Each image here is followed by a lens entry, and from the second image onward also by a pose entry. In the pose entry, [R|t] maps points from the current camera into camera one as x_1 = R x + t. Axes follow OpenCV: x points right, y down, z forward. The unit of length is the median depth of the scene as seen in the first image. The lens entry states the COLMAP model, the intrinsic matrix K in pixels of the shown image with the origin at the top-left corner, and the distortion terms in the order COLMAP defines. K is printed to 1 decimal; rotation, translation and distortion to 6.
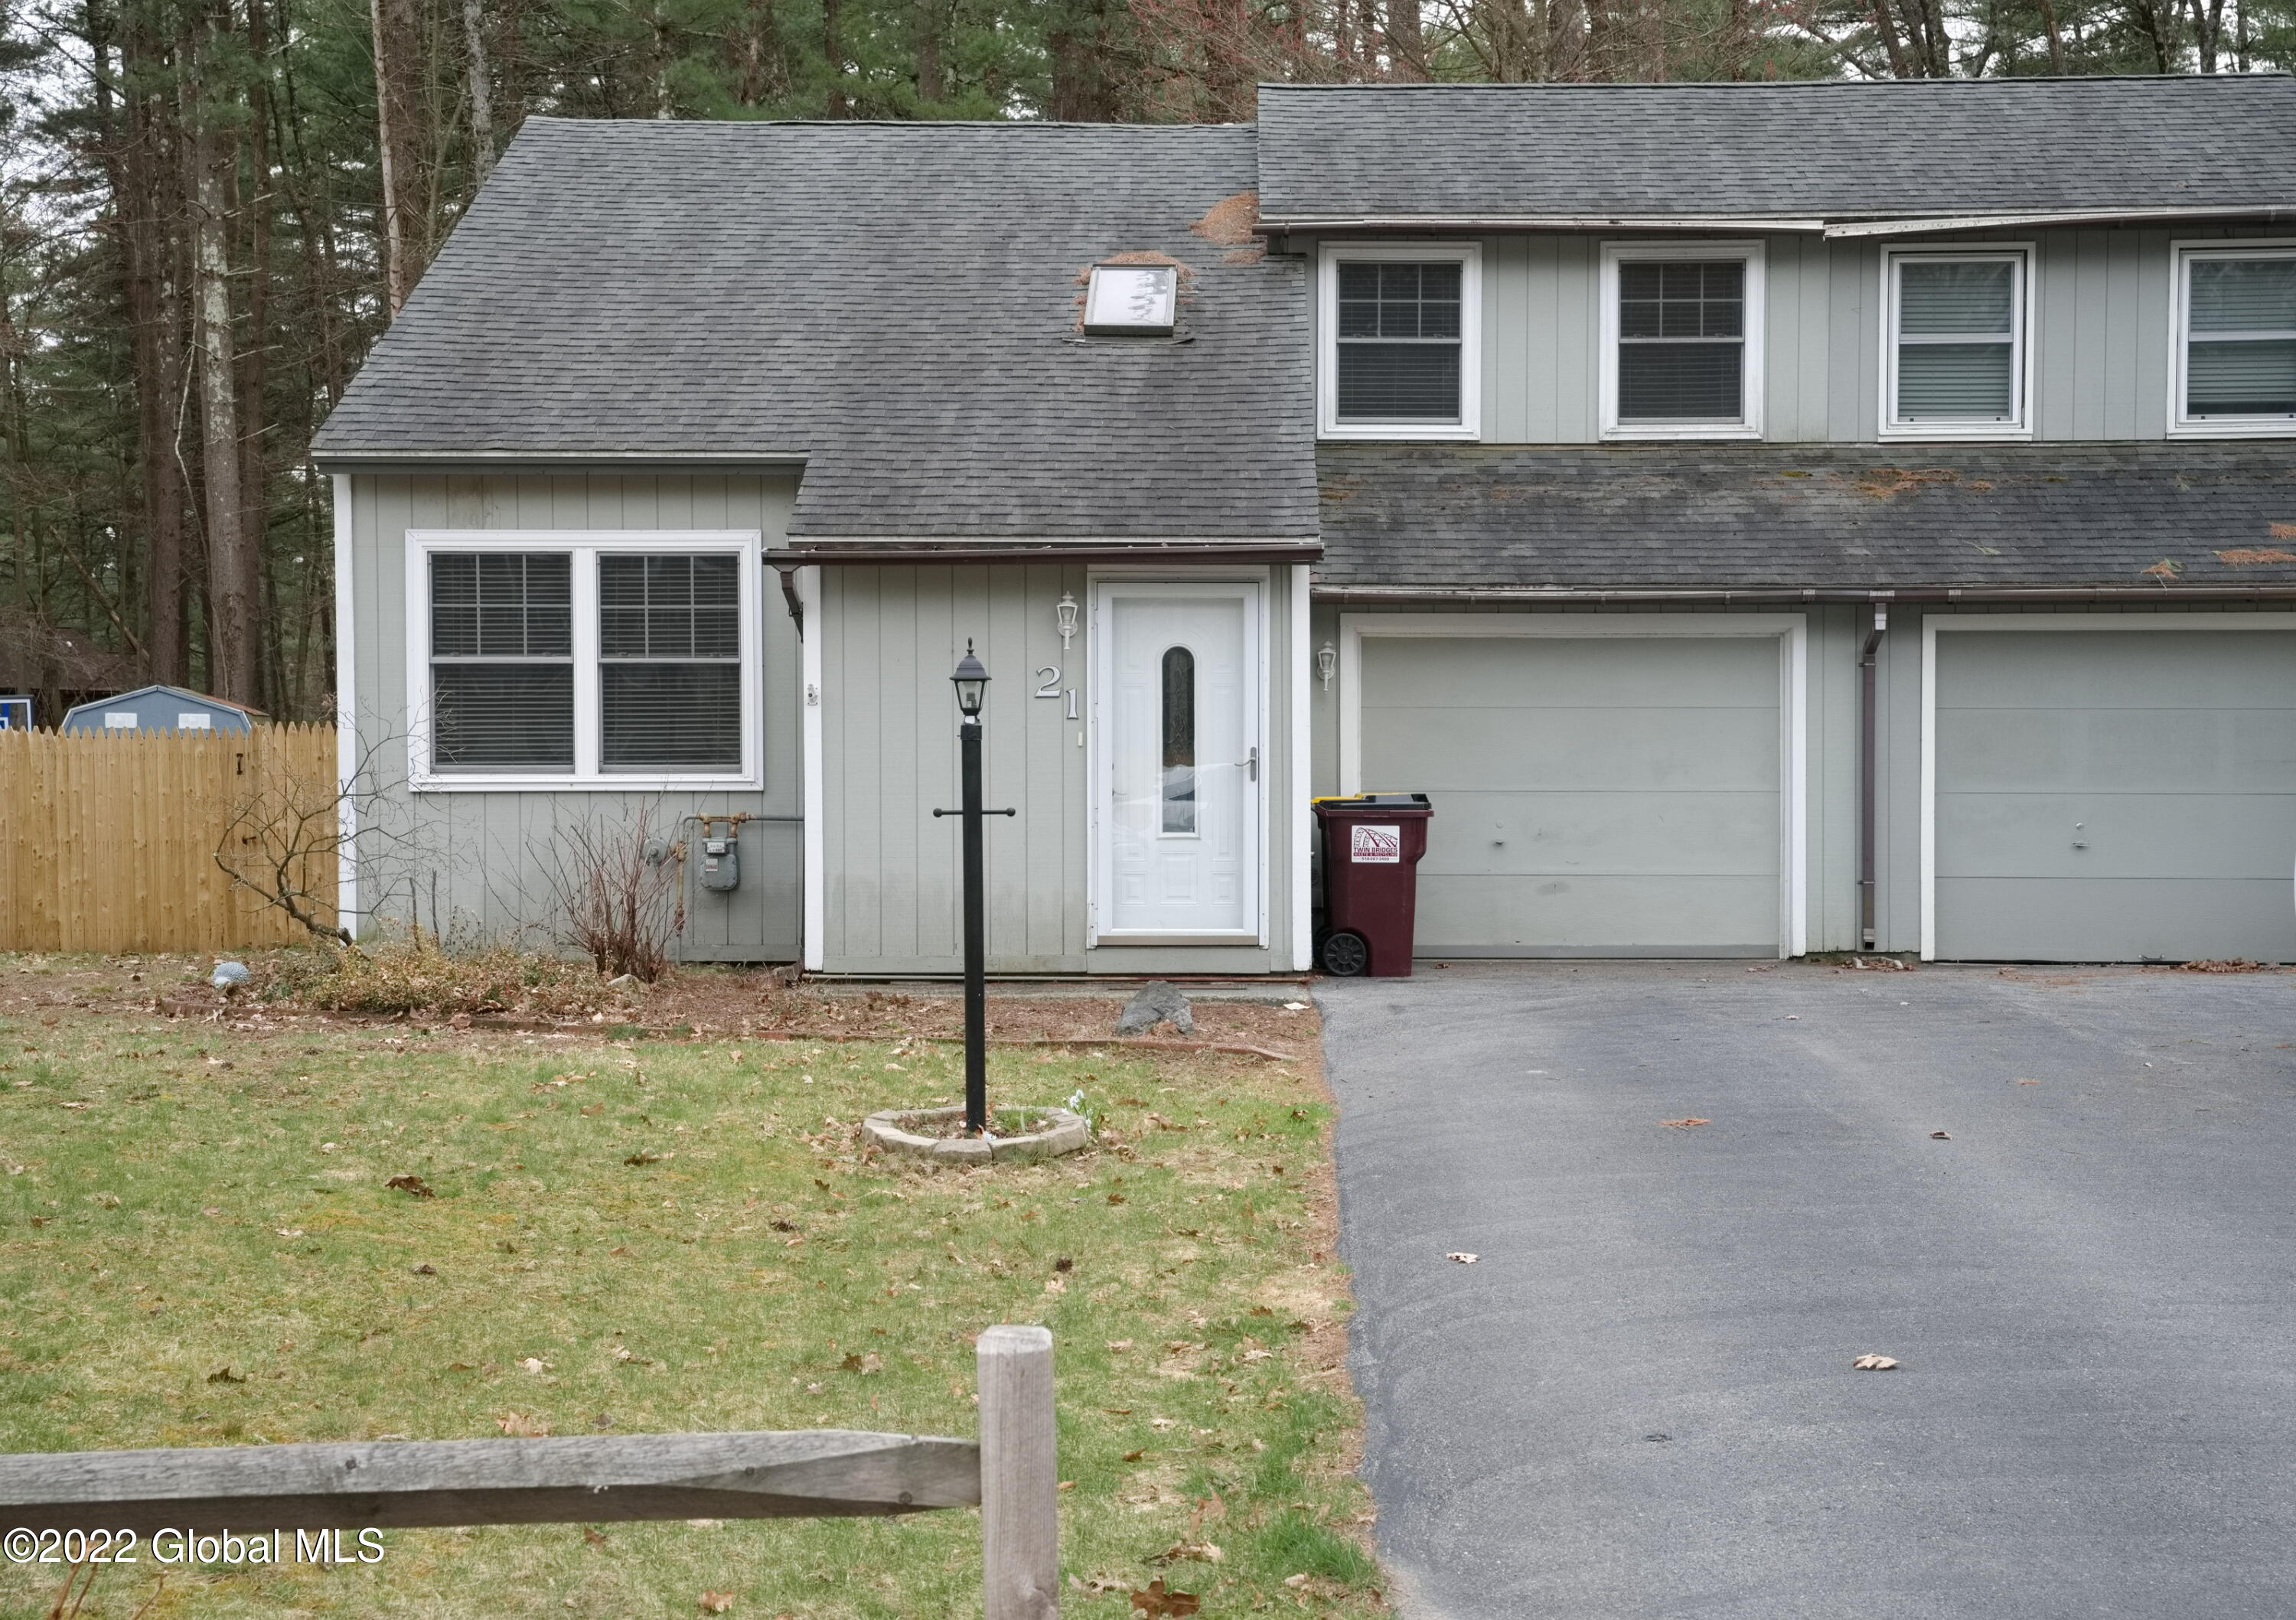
lens RADIAL K [[3535.6, 0, 1148.5], [0, 3535.6, 813.9], [0, 0, 1]] dist [0.207975, 0.000000]
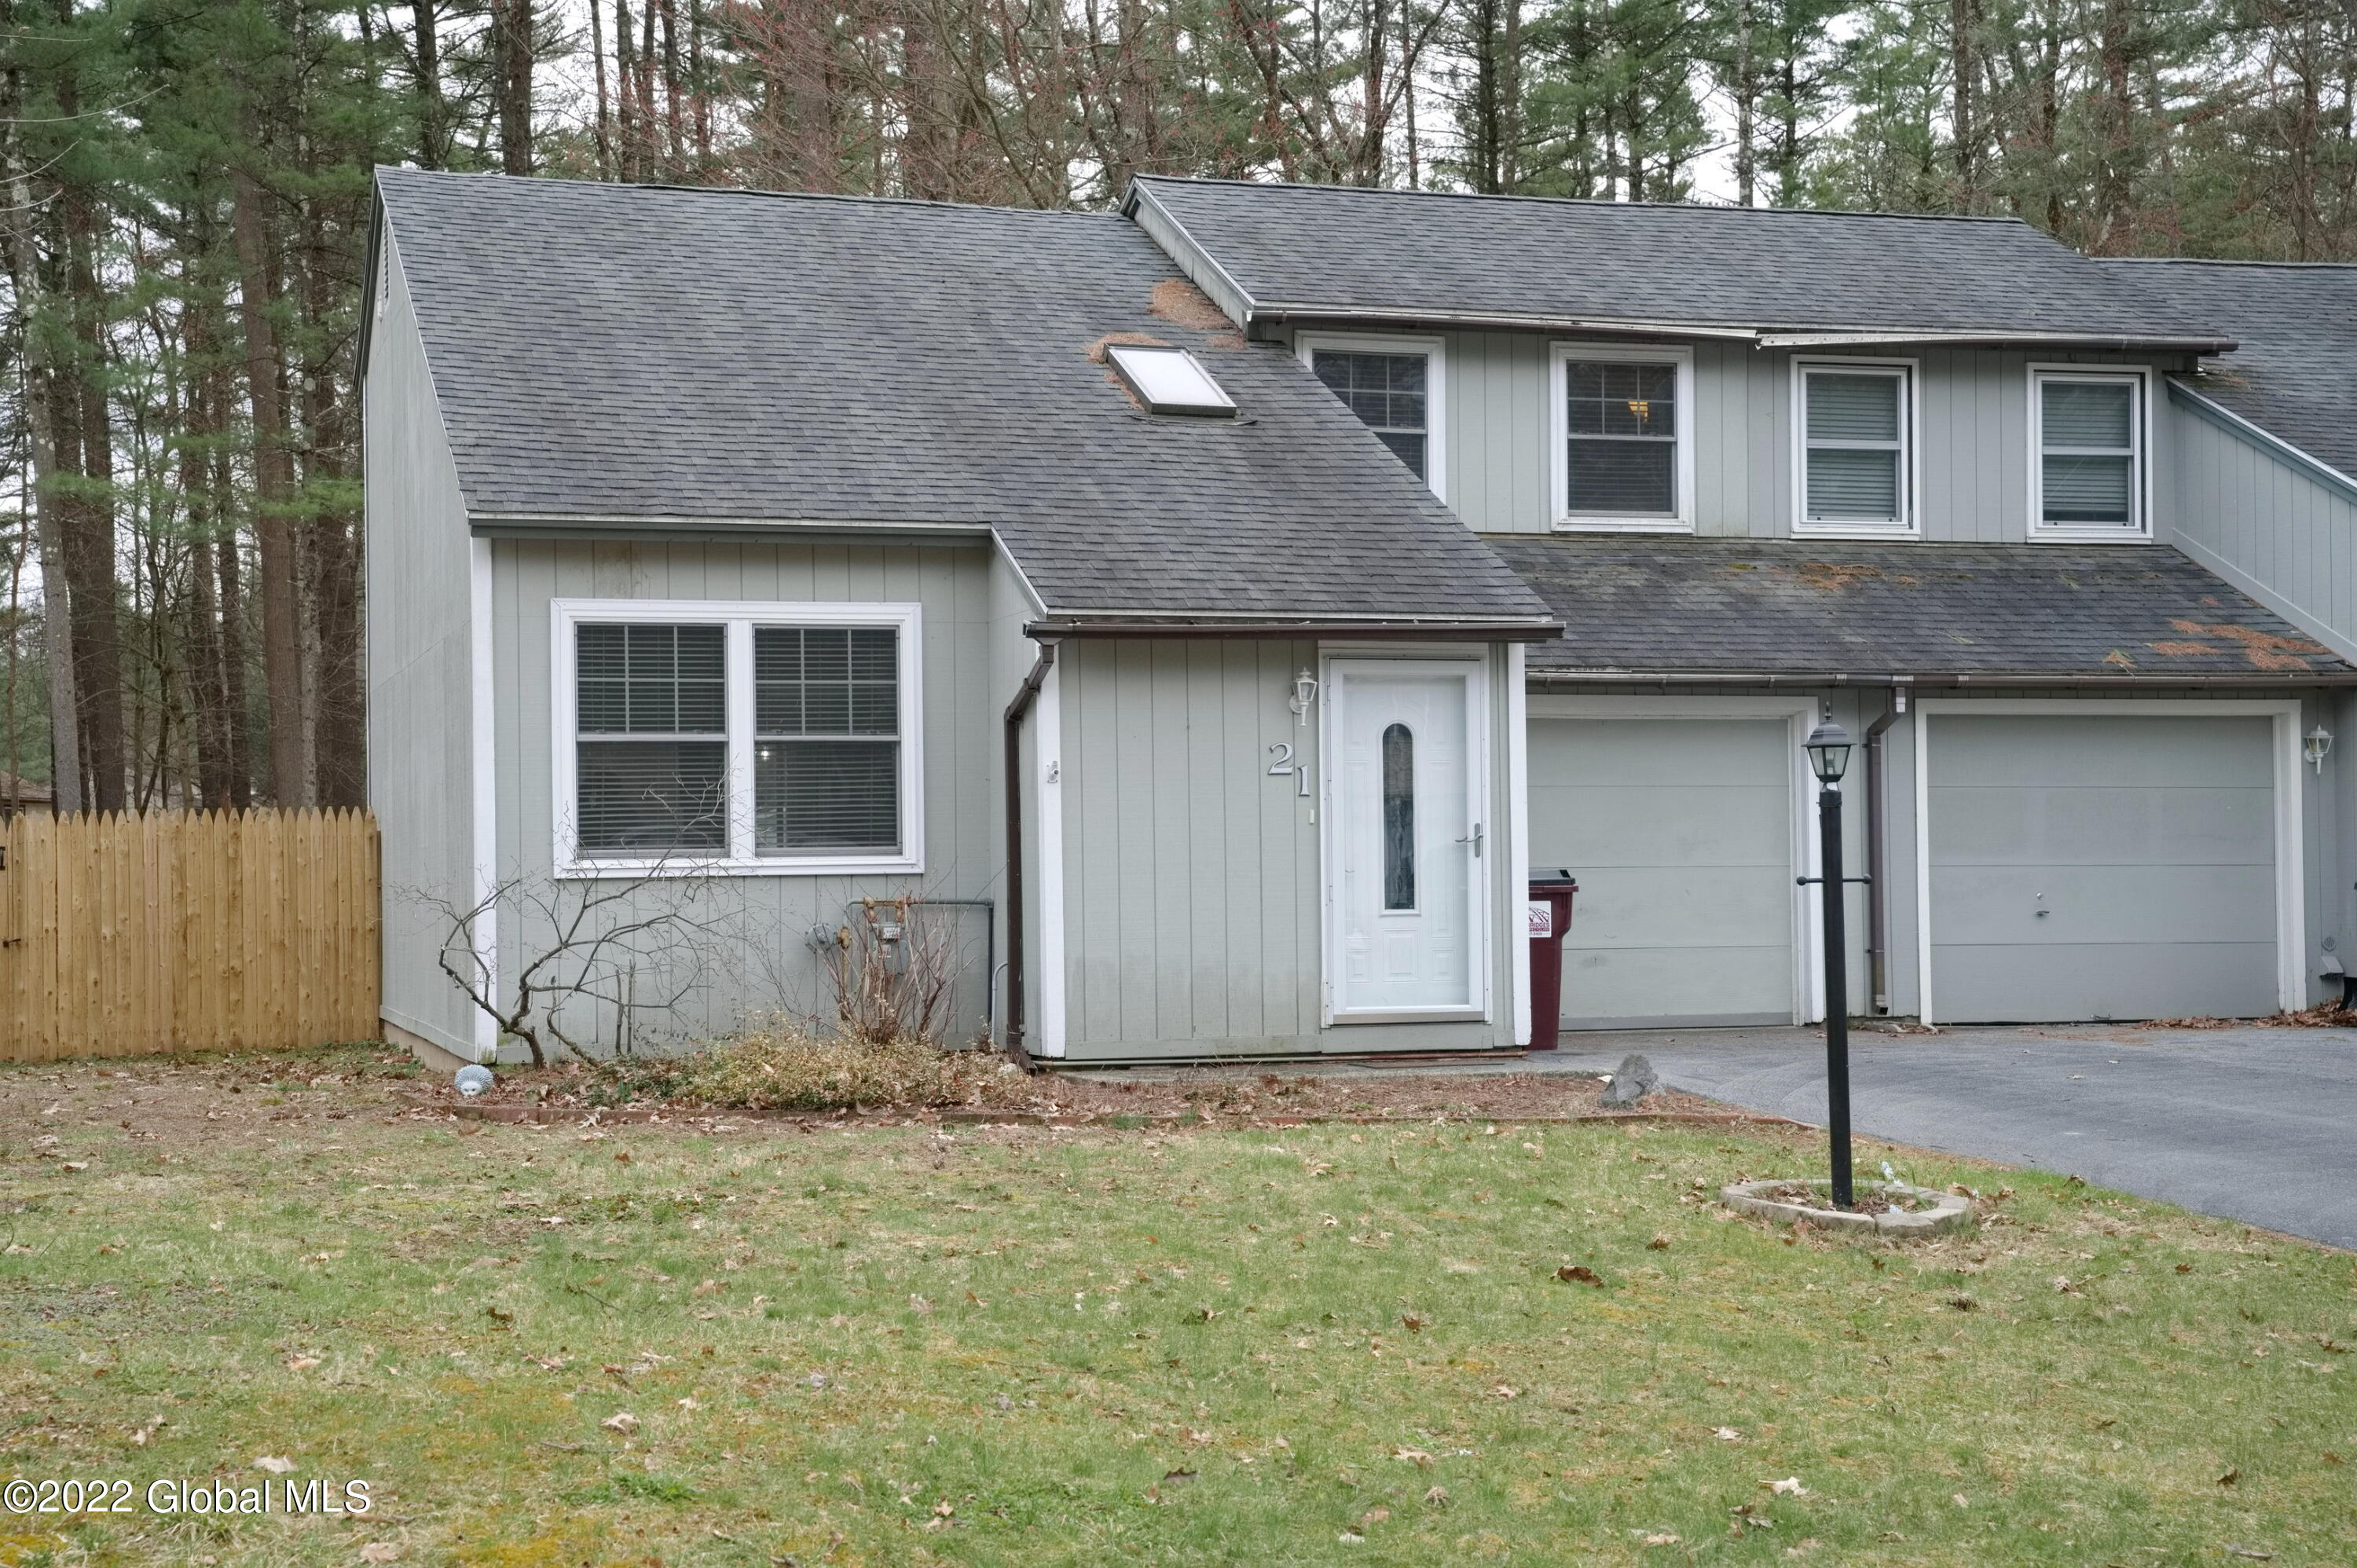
lens RADIAL K [[3452.8, 0, 1178.0], [0, 3452.8, 780.1], [0, 0, 1]] dist [0.205909, 0.000000]
pose [[0.948721, -0.001940, 0.316108, -0.339117], [0.013683, 0.999296, -0.034933, 0.001905], [-0.315818, 0.037467, 0.948080, 0.088045]]
